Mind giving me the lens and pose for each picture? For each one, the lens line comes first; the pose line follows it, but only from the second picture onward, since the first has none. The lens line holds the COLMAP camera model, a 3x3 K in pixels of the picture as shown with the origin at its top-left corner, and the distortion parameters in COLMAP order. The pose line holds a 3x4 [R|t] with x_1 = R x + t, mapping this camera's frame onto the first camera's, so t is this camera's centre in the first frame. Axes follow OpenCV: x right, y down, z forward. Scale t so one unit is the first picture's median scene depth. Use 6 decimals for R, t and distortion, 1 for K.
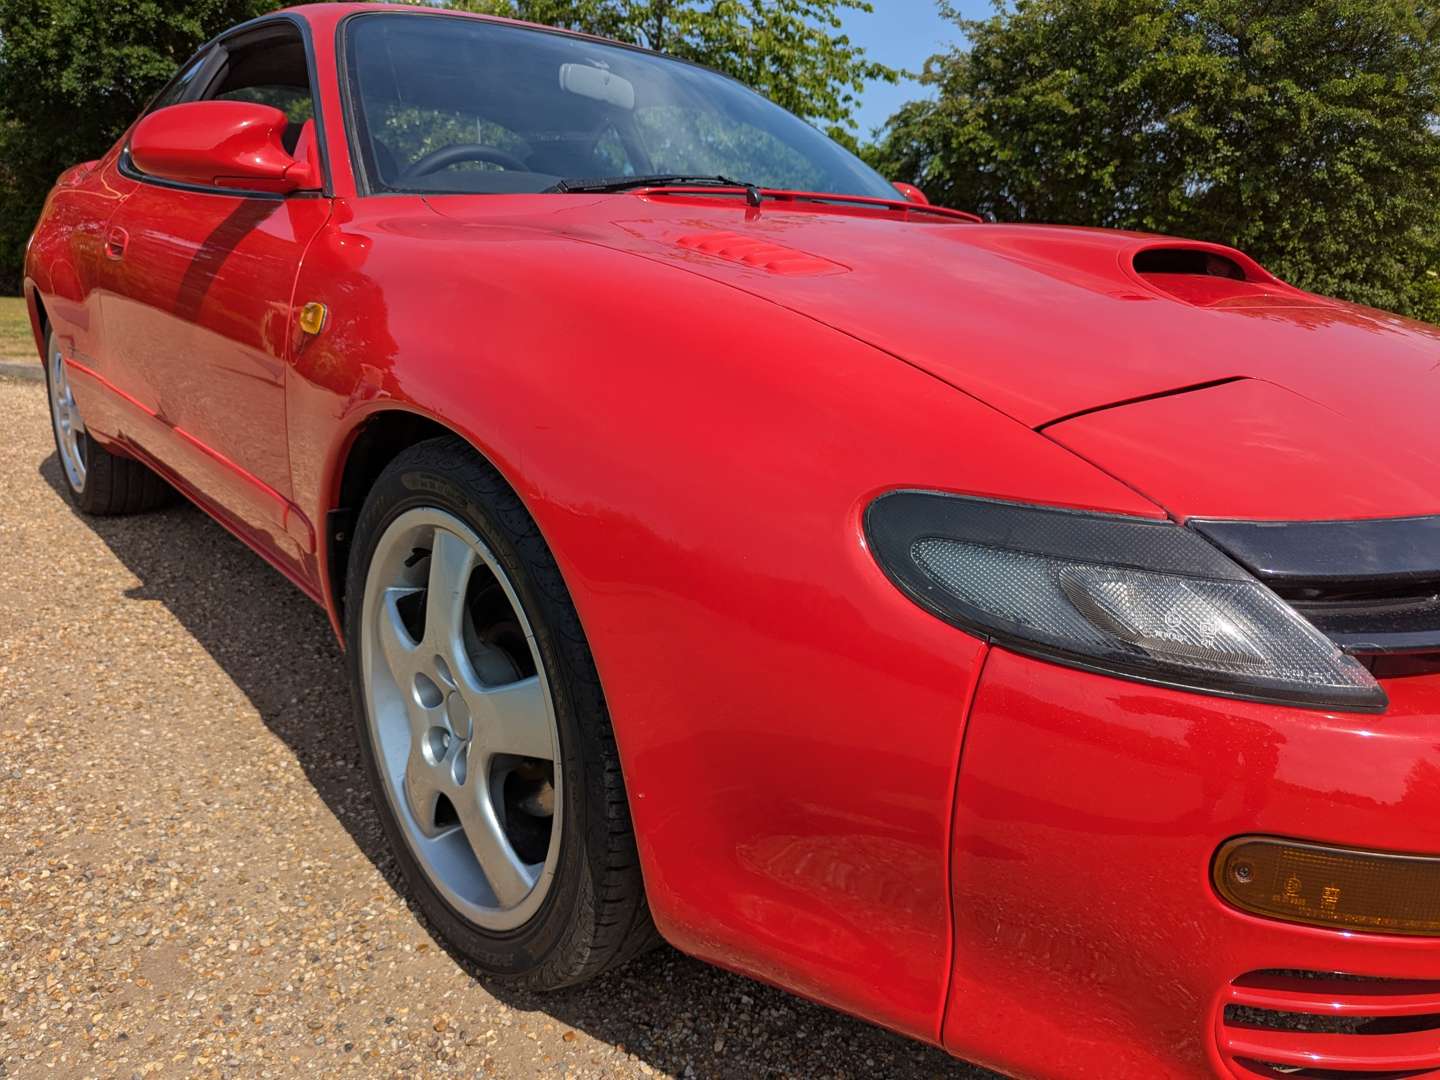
lens RADIAL K [[1046.0, 0, 709.9], [0, 1046.0, 547.5], [0, 0, 1]] dist [0.056090, -0.057369]
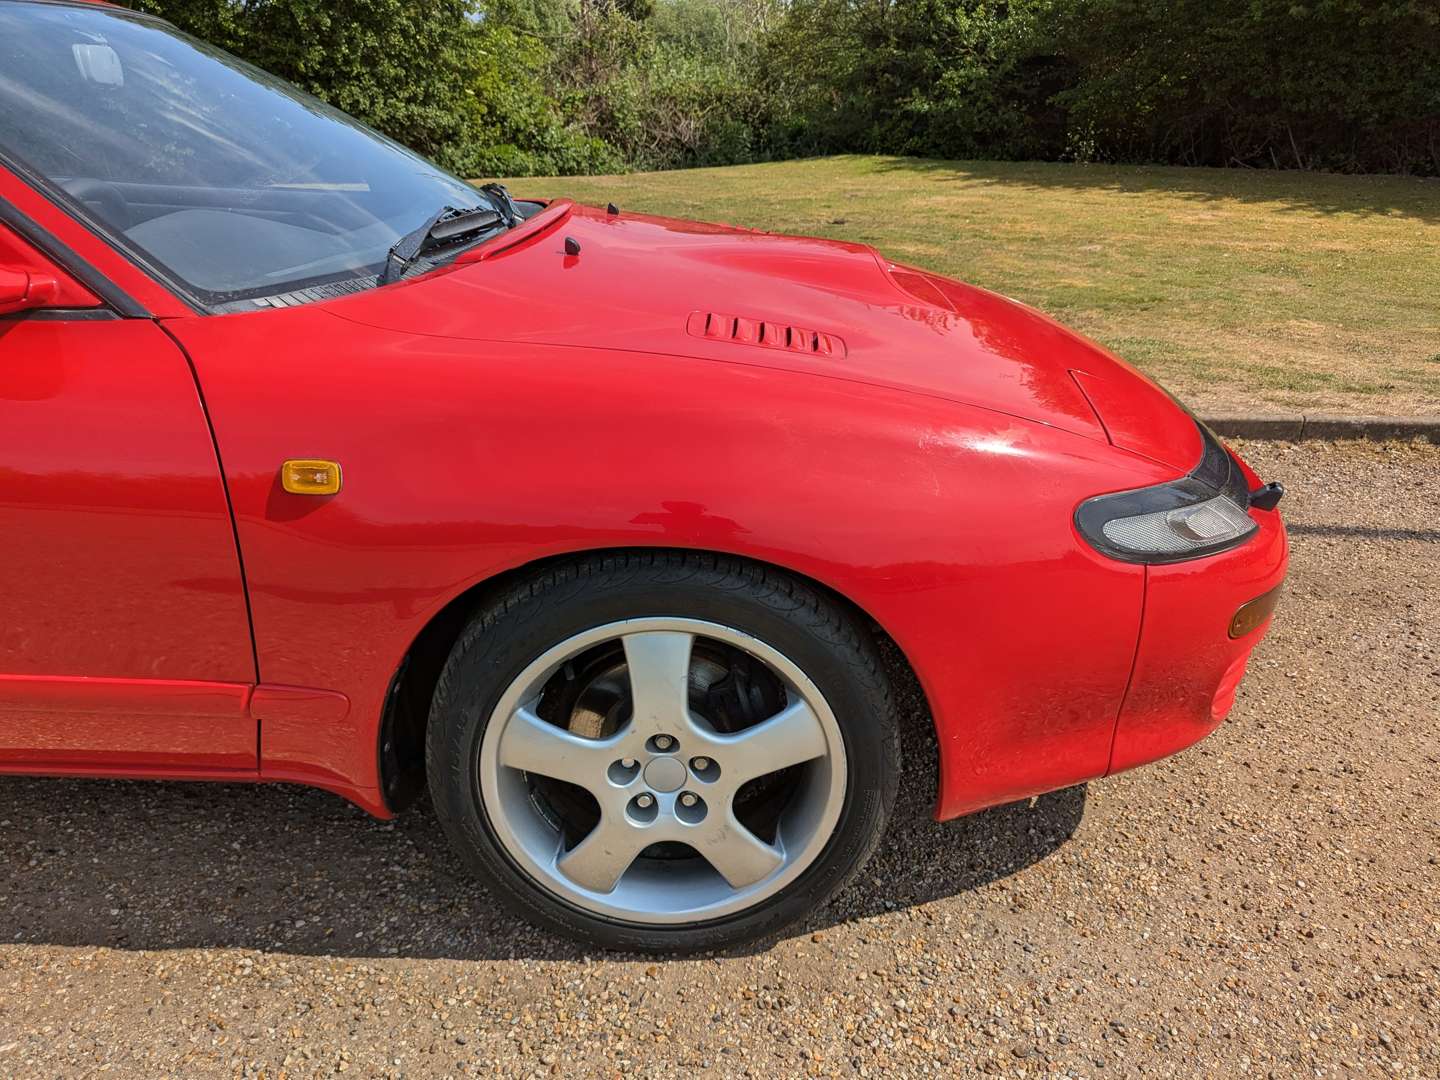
lens RADIAL K [[1065.1, 0, 739.3], [0, 1065.1, 543.2], [0, 0, 1]] dist [0.057552, -0.057873]
pose [[0.634123, -0.342000, 0.693487, -0.100556], [0.225210, 0.939673, 0.257477, -0.040056], [-0.739708, -0.007092, 0.672891, 0.015894]]
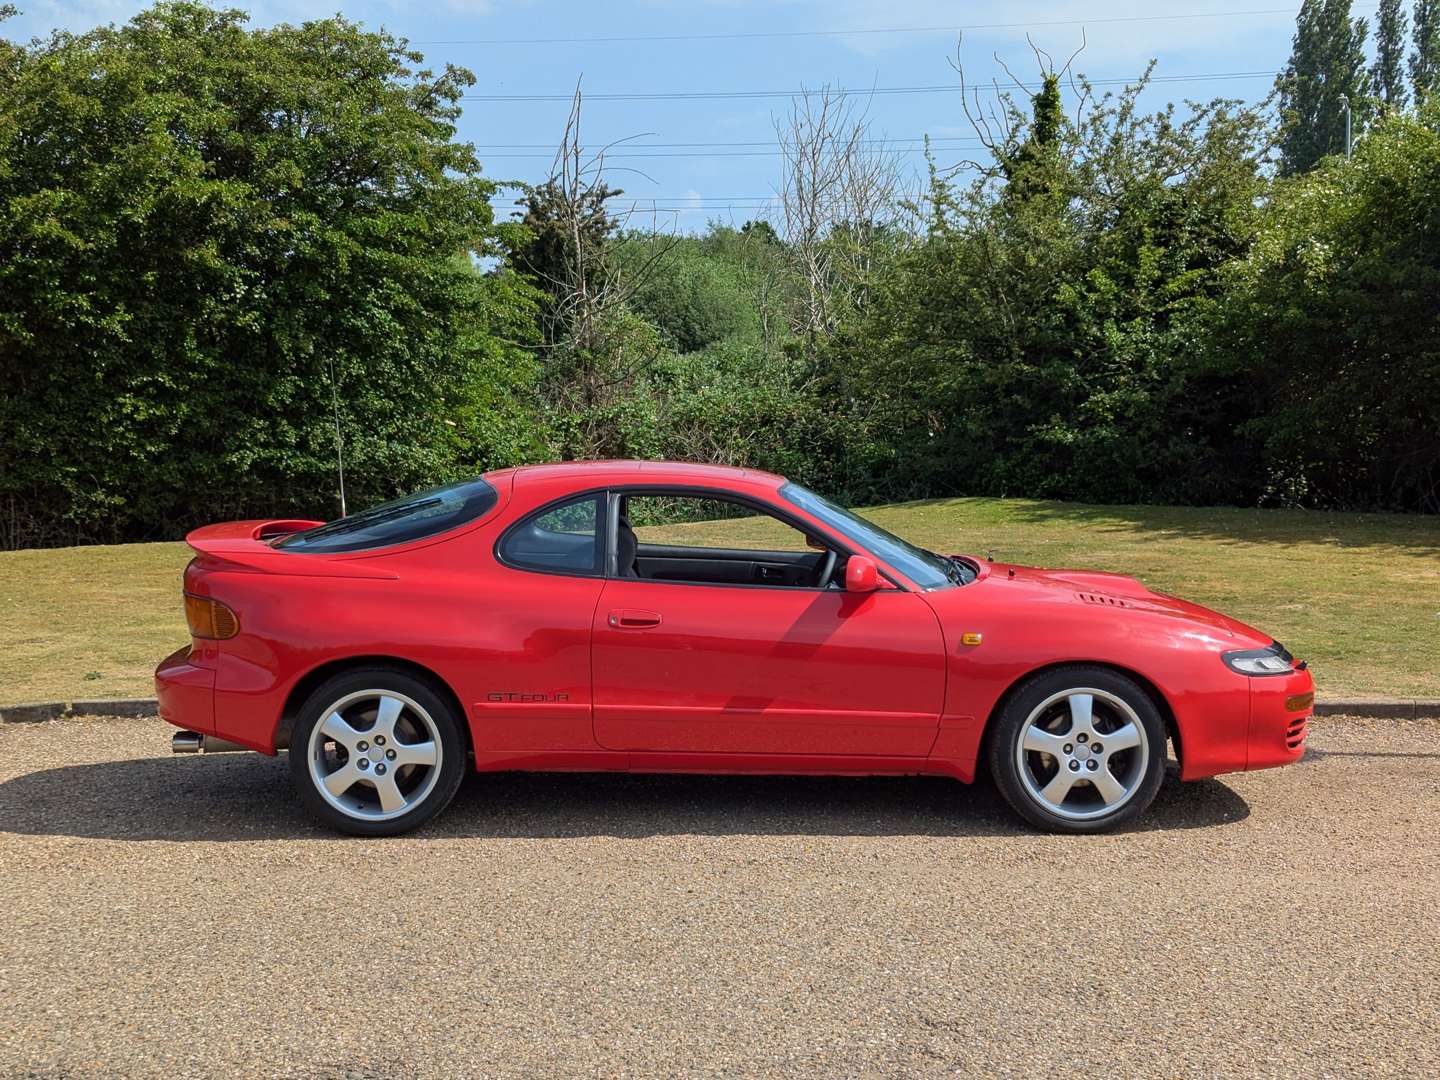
lens RADIAL K [[2378.2, 0, 682.4], [0, 2378.2, 513.3], [0, 0, 1]] dist [0.251120, -1.217568]
pose [[0.614932, -0.103177, 0.781801, -0.715028], [0.232816, 0.970965, -0.054981, -0.046759], [-0.753429, 0.215825, 0.621099, -0.298745]]
